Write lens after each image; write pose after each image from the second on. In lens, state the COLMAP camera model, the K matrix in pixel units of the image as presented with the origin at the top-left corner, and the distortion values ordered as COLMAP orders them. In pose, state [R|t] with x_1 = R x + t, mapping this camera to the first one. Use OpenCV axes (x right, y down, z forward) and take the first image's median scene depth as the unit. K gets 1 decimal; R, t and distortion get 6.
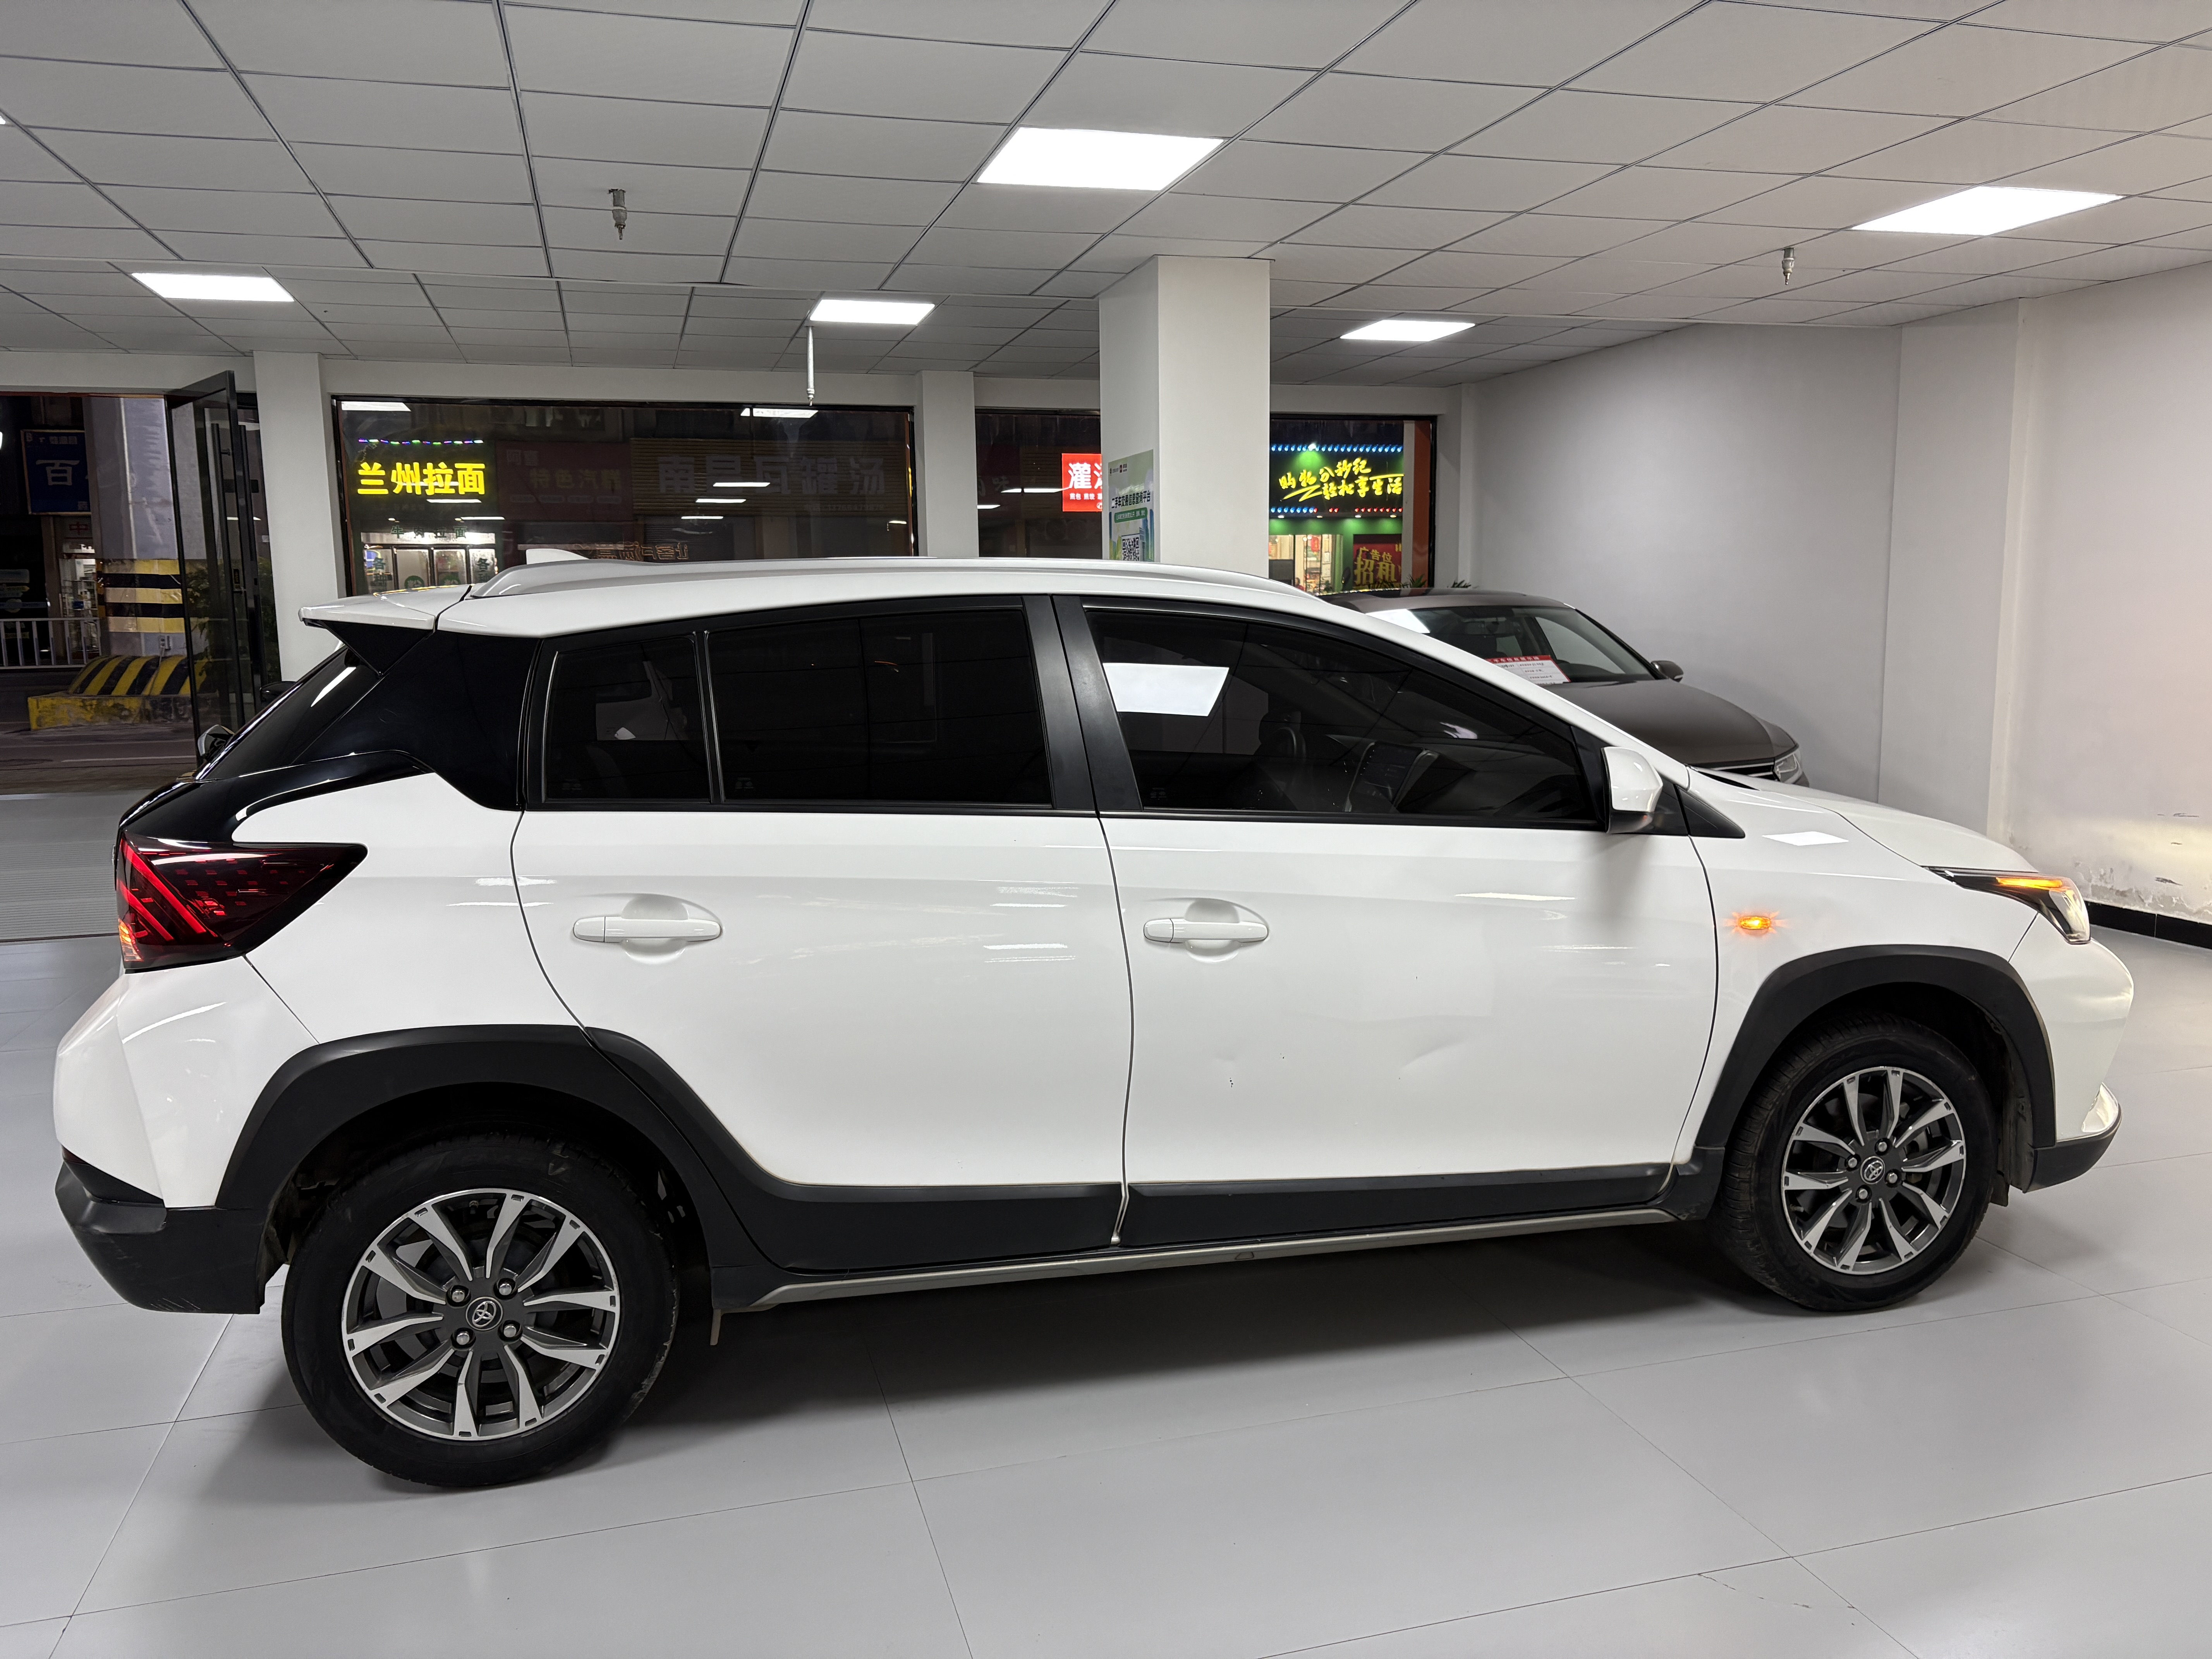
lens RADIAL K [[1650.5, 0, 1091.1], [0, 1650.5, 834.6], [0, 0, 1]] dist [0.066063, -0.069174]
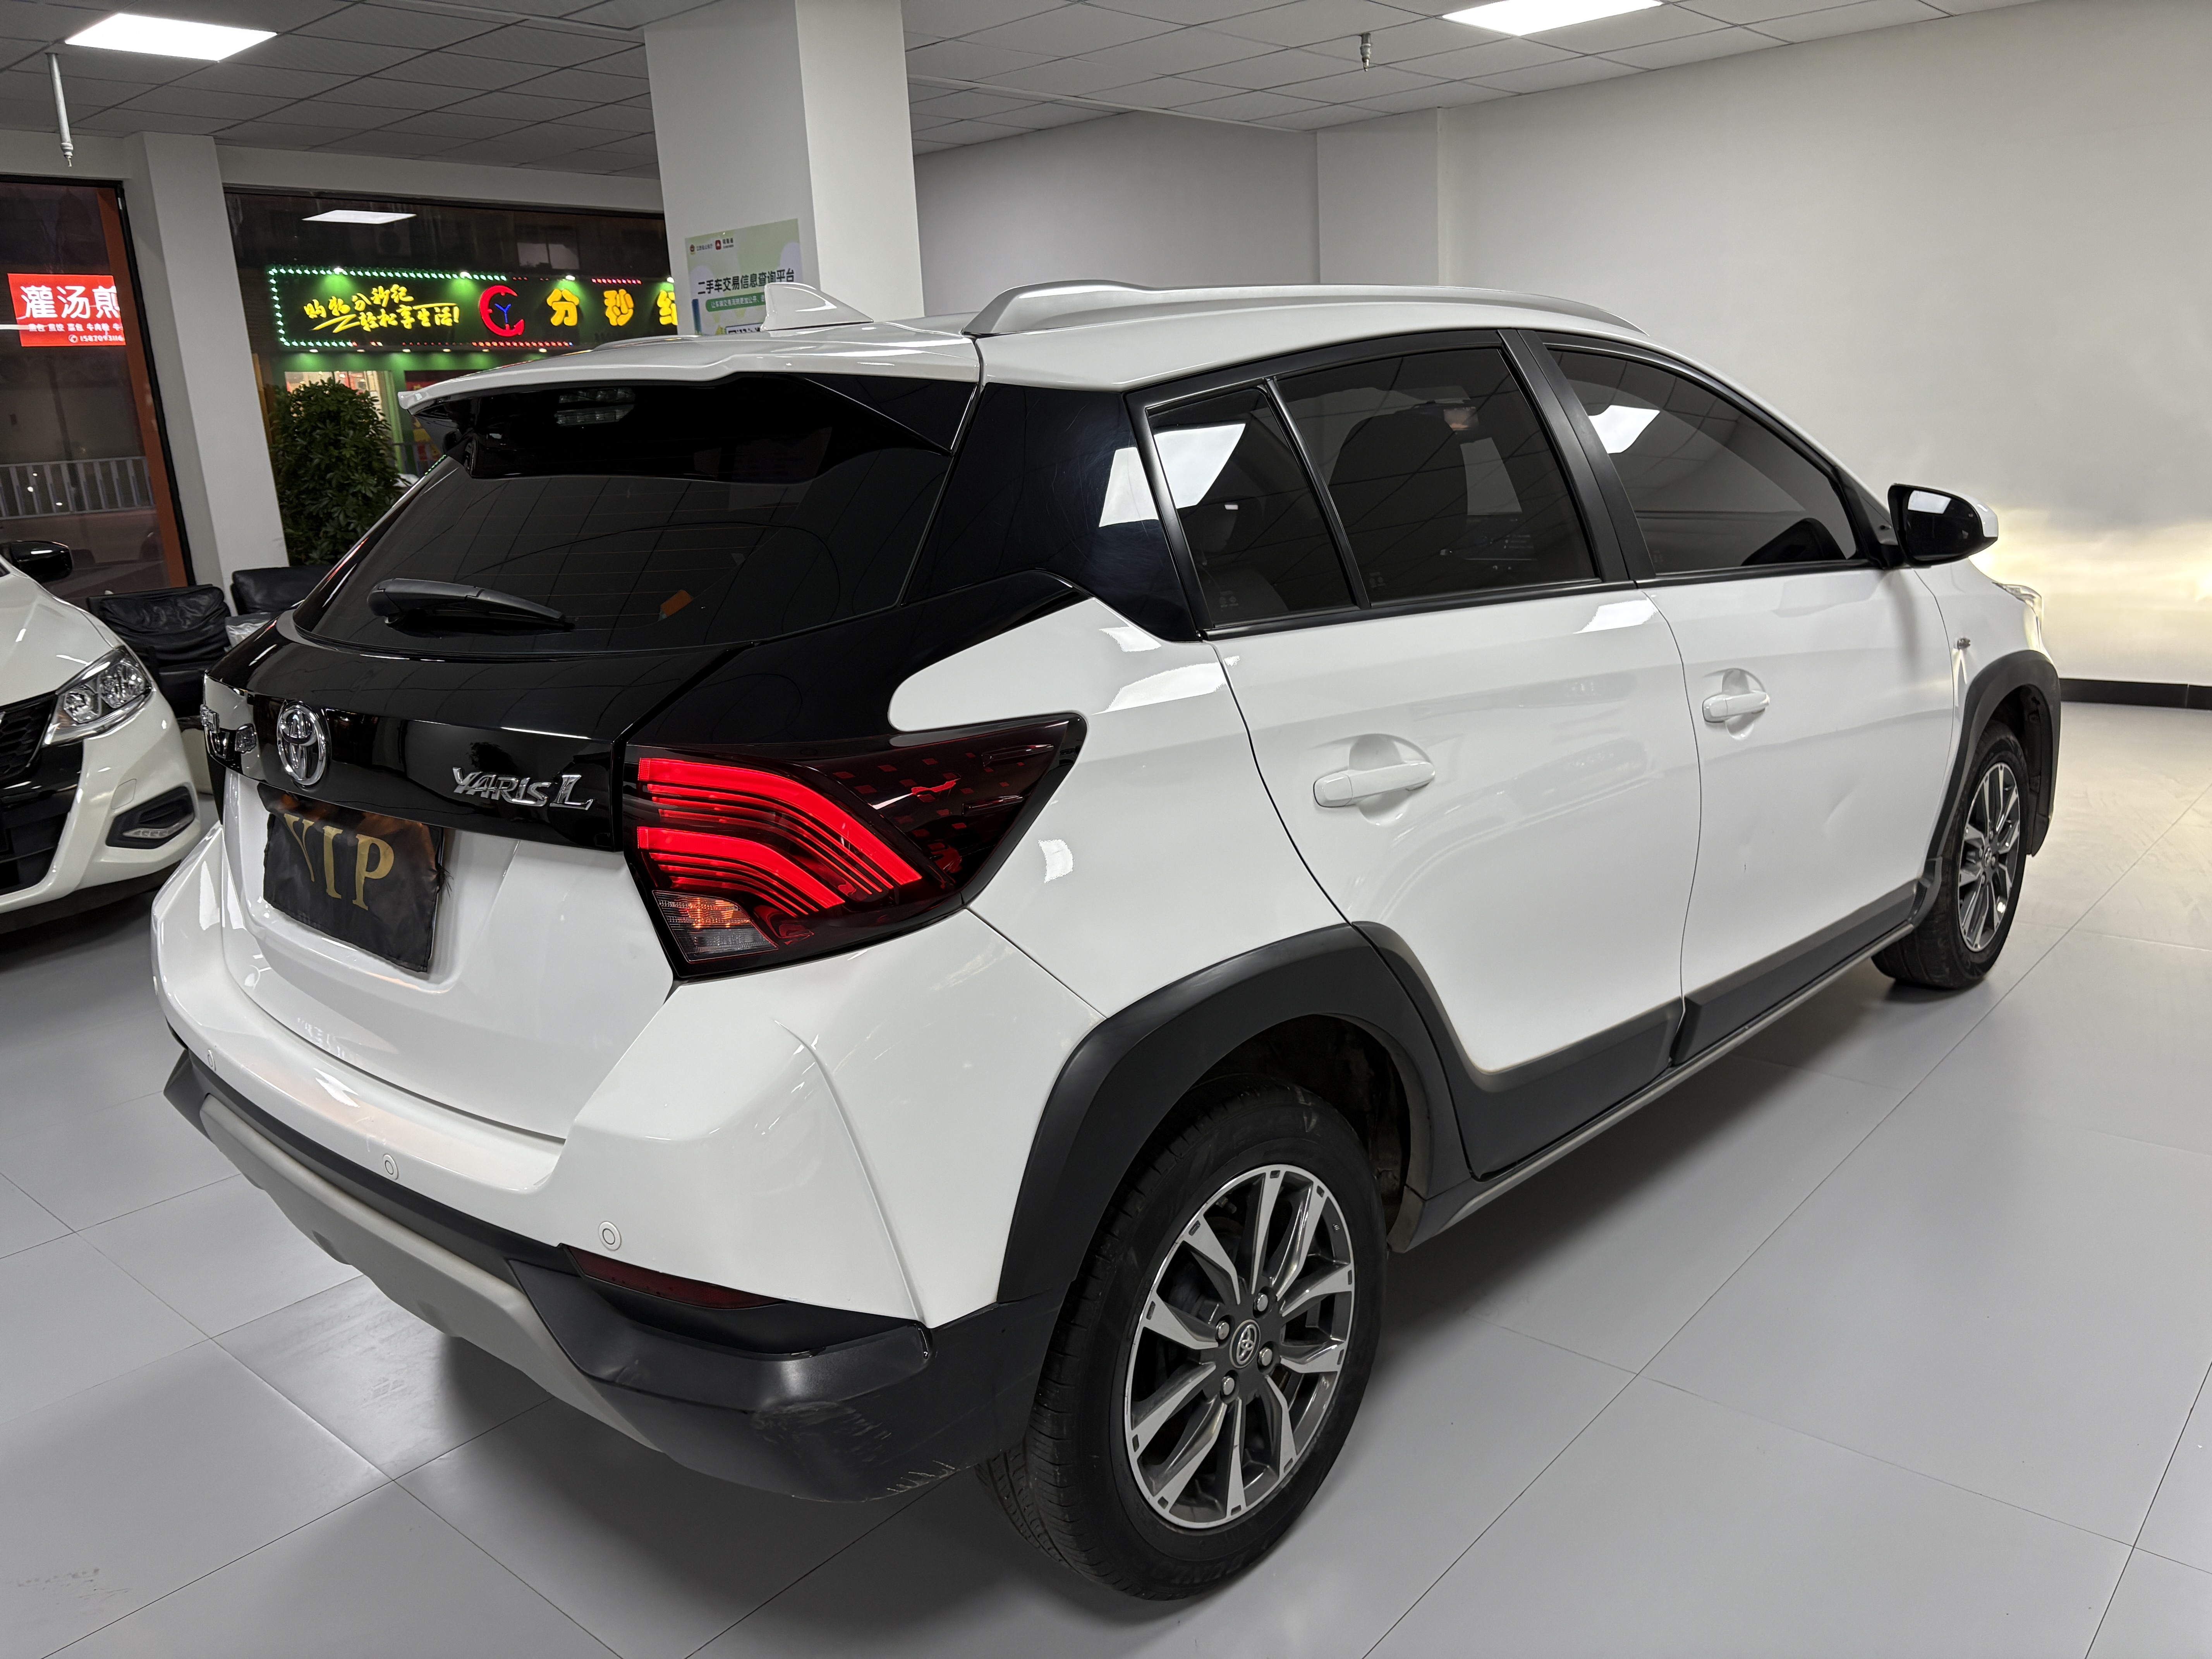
lens RADIAL K [[1650.5, 0, 1091.1], [0, 1650.5, 834.6], [0, 0, 1]] dist [0.066063, -0.069174]
pose [[0.847848, -0.160086, 0.505495, -0.247668], [0.113136, 0.985999, 0.122498, -0.008077], [-0.518028, -0.046670, 0.854089, 0.143619]]
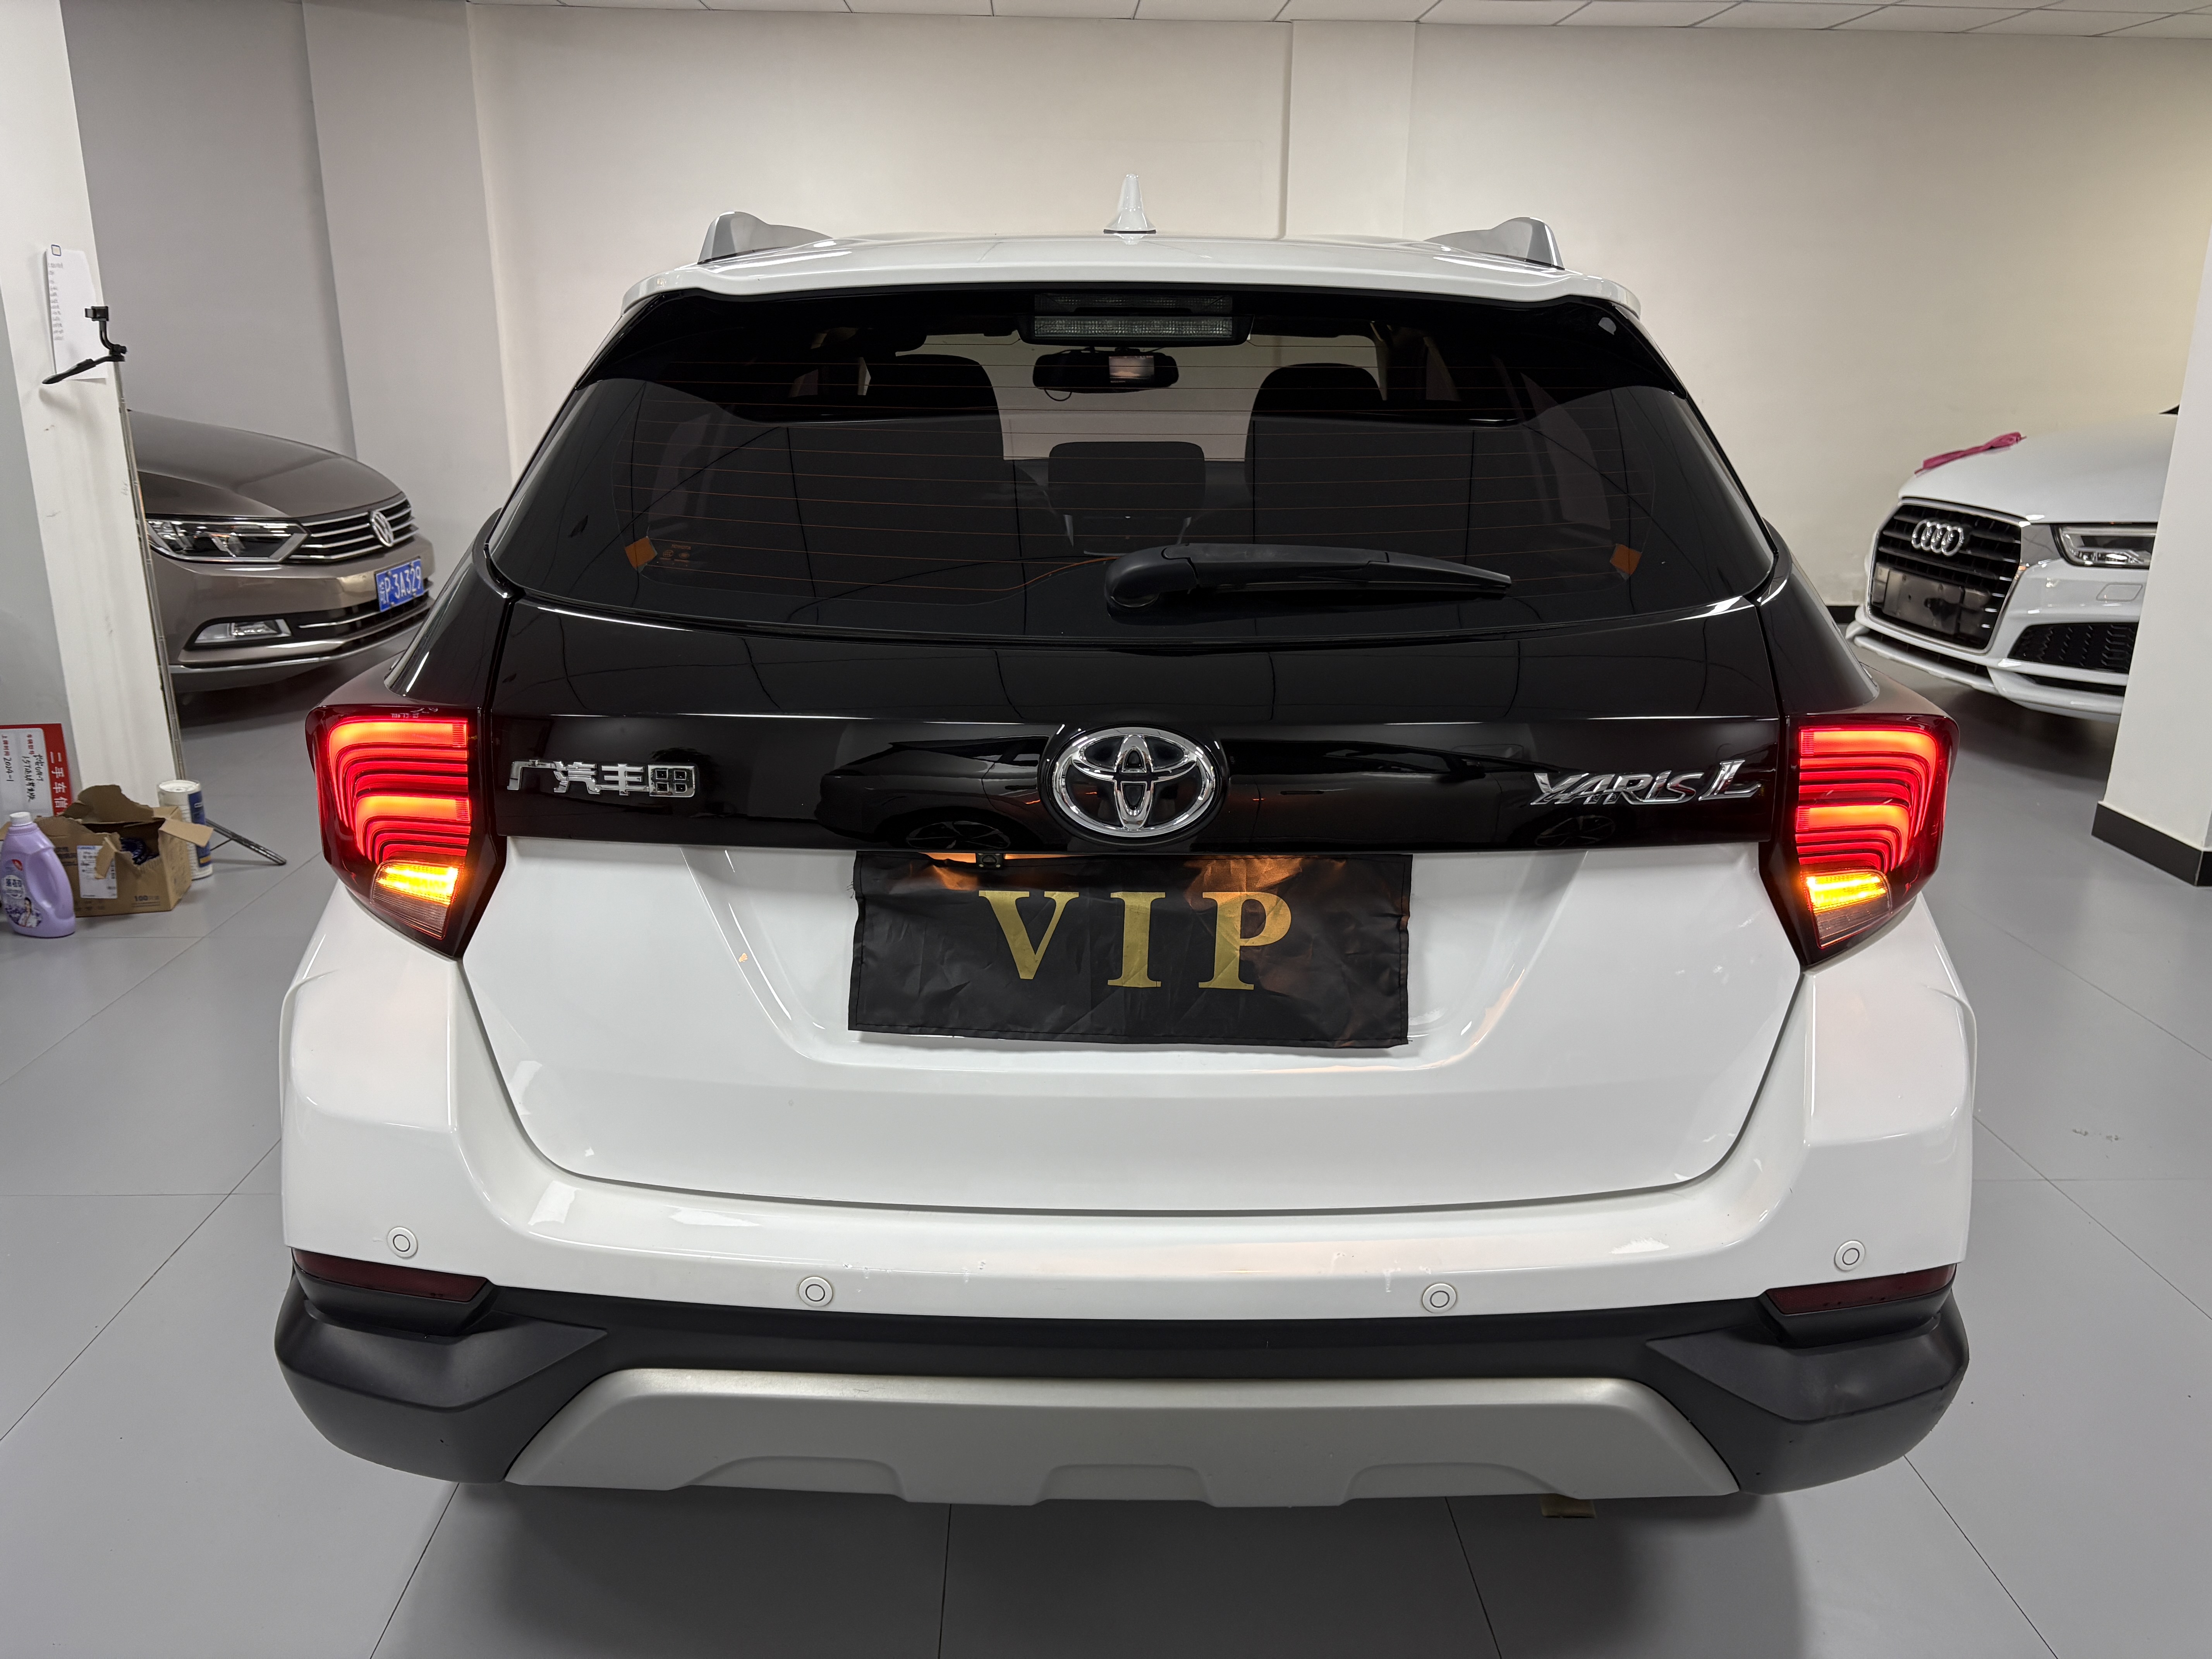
lens RADIAL K [[1650.5, 0, 1091.1], [0, 1650.5, 834.6], [0, 0, 1]] dist [0.066063, -0.069174]
pose [[0.246099, -0.266001, 0.932029, -0.323437], [0.113819, 0.962882, 0.244753, -0.026734], [-0.962539, 0.045849, 0.267240, 0.272444]]
